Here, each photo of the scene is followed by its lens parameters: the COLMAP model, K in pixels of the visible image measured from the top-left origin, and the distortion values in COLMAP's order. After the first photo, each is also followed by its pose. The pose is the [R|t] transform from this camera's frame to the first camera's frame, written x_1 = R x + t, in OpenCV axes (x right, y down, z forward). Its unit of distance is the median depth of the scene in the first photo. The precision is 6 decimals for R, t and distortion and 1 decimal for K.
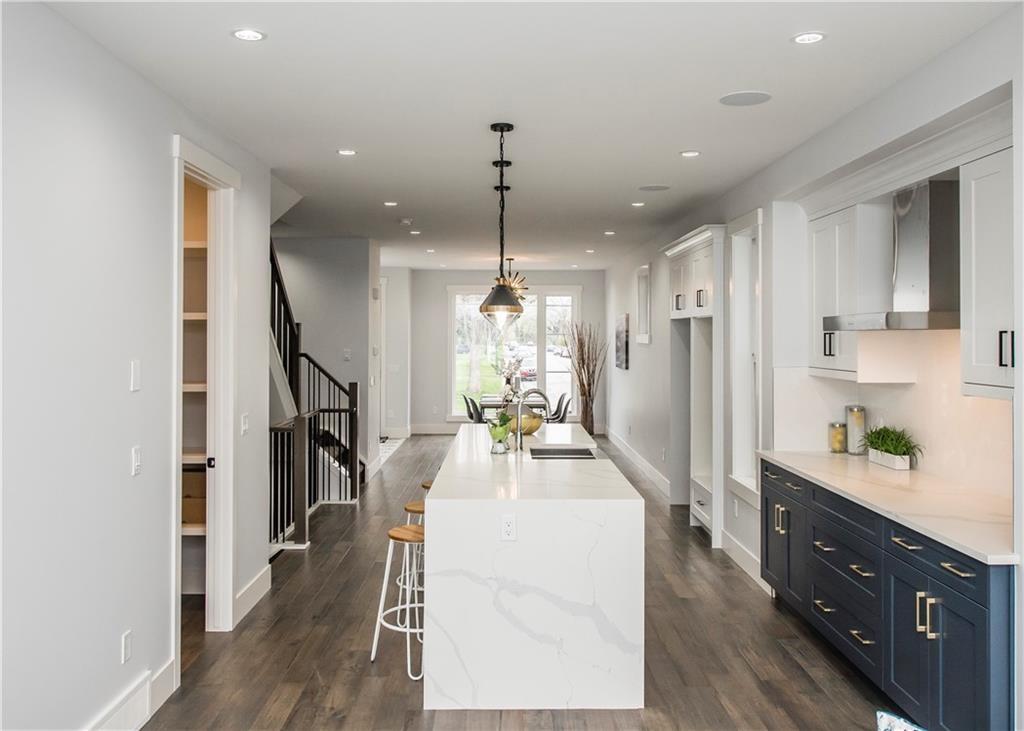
lens RADIAL K [[854.6, 0, 519.4], [0, 854.6, 329.2], [0, 0, 1]] dist [0.007462, -0.003311]
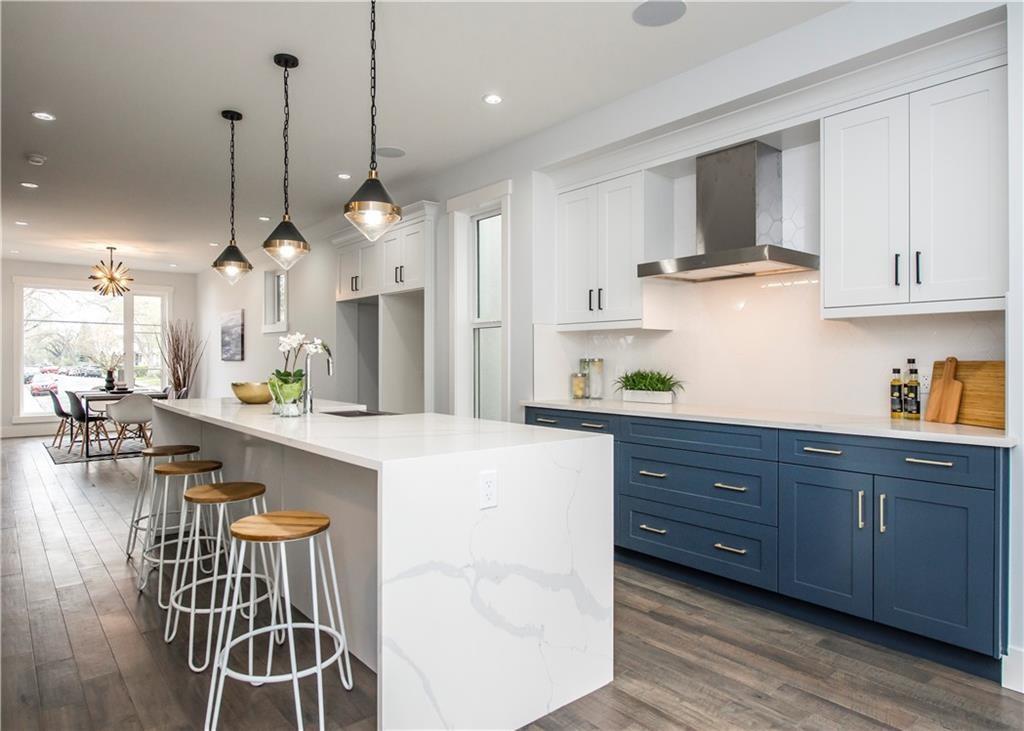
lens RADIAL K [[616.6, 0, 500.7], [0, 616.6, 359.2], [0, 0, 1]] dist [-0.002356, 0.001660]
pose [[0.787901, -0.003504, 0.615792, -0.239044], [-0.003492, 0.999942, 0.010159, 0.089421], [-0.615792, -0.010155, 0.787843, 0.444883]]
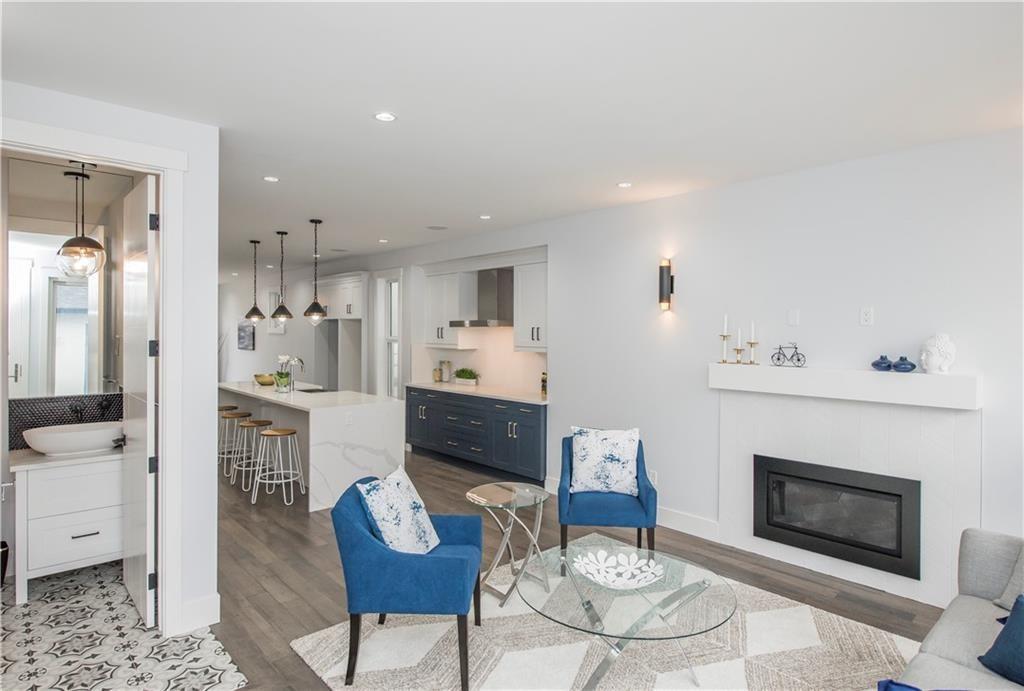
lens RADIAL K [[555.0, 0, 513.5], [0, 555.0, 336.8], [0, 0, 1]] dist [-0.003737, -0.000353]
pose [[0.753944, -0.004207, 0.656925, -0.456794], [-0.009297, 0.999811, 0.017072, 0.001190], [-0.656873, -0.018979, 0.753762, -0.226653]]
